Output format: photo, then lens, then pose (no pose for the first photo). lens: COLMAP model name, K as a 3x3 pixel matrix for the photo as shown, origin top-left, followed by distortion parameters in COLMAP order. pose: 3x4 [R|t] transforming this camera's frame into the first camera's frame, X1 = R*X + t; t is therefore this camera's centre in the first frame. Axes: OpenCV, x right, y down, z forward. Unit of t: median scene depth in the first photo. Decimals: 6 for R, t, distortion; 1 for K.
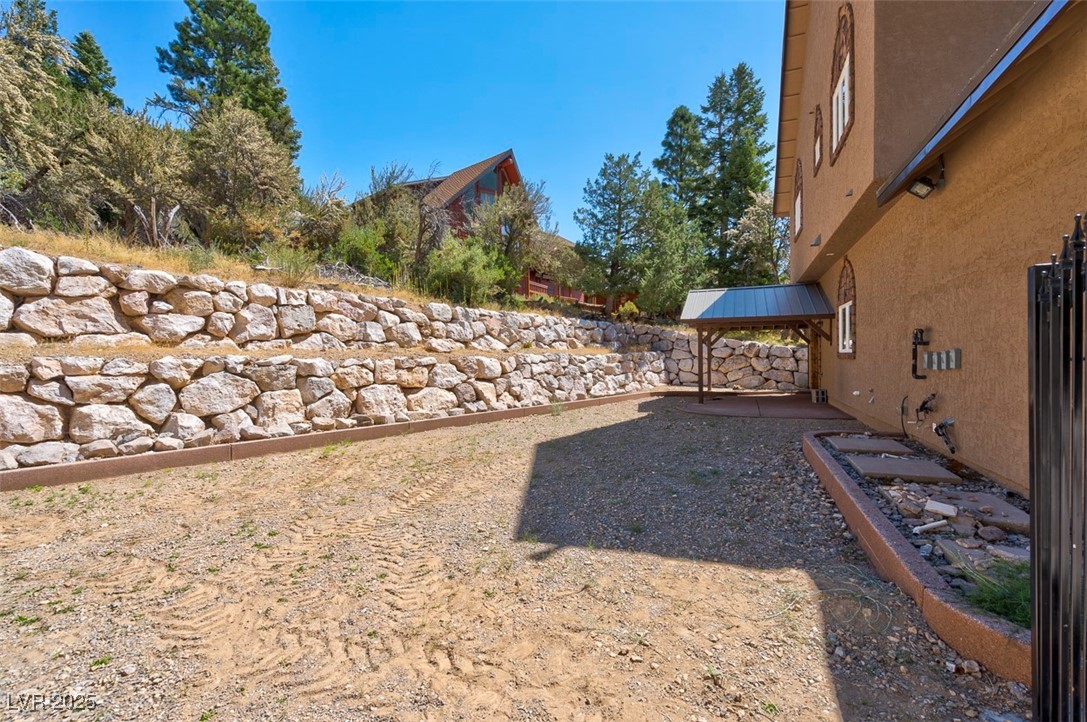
lens RADIAL K [[503.9, 0, 562.1], [0, 503.9, 362.3], [0, 0, 1]] dist [-0.005231, 0.002063]
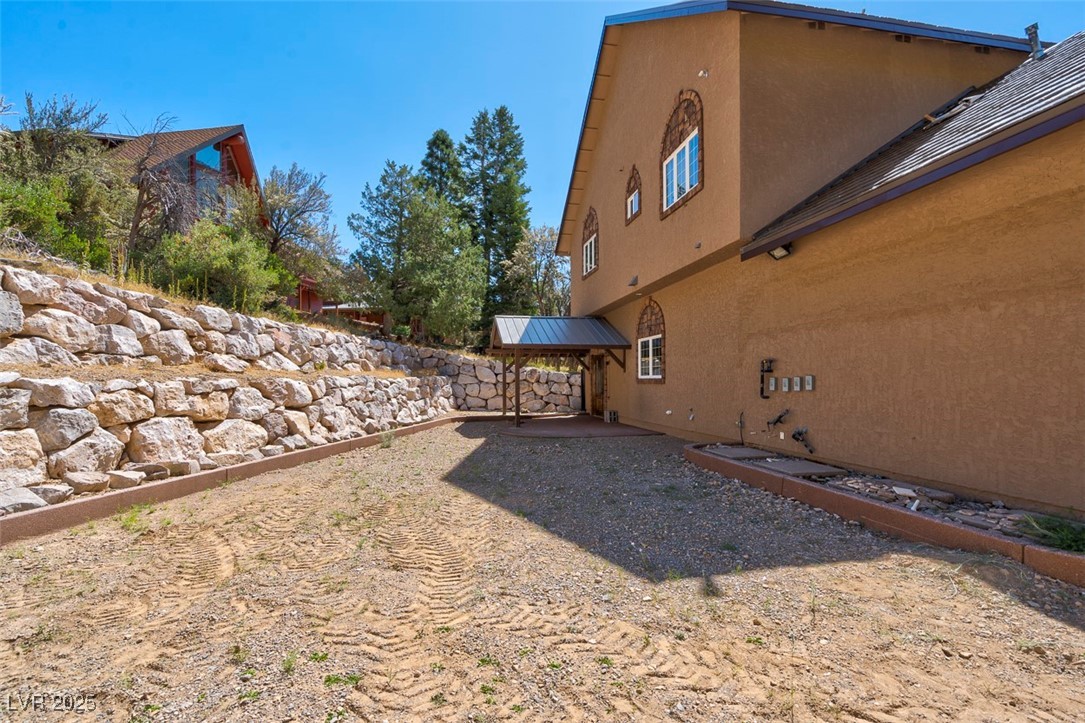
lens RADIAL K [[503.0, 0, 559.0], [0, 503.0, 377.8], [0, 0, 1]] dist [-0.005231, 0.002063]
pose [[0.841334, 0.011273, 0.540398, -0.235548], [-0.000220, 0.999790, -0.020513, 0.003447], [-0.540515, 0.017140, 0.841160, 0.111278]]
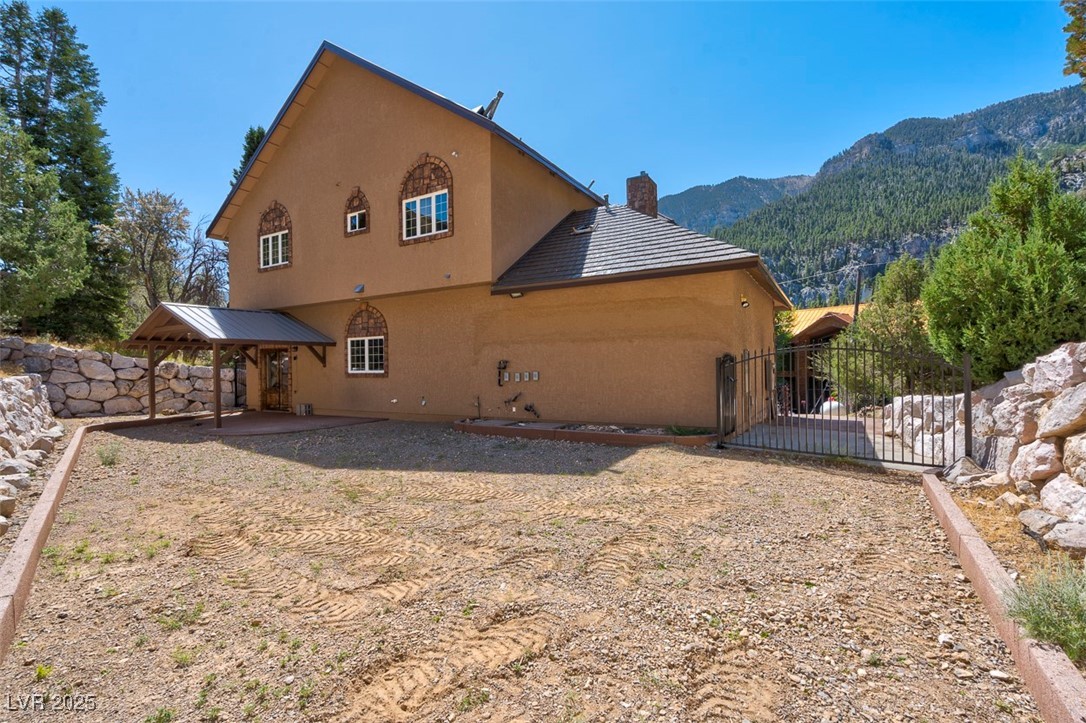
lens RADIAL K [[503.4, 0, 542.2], [0, 503.4, 360.6], [0, 0, 1]] dist [-0.005231, 0.002063]
pose [[0.133755, 0.017090, 0.990867, -0.671280], [0.022418, 0.999543, -0.020265, -0.013406], [-0.990761, 0.024924, 0.133311, 0.316349]]
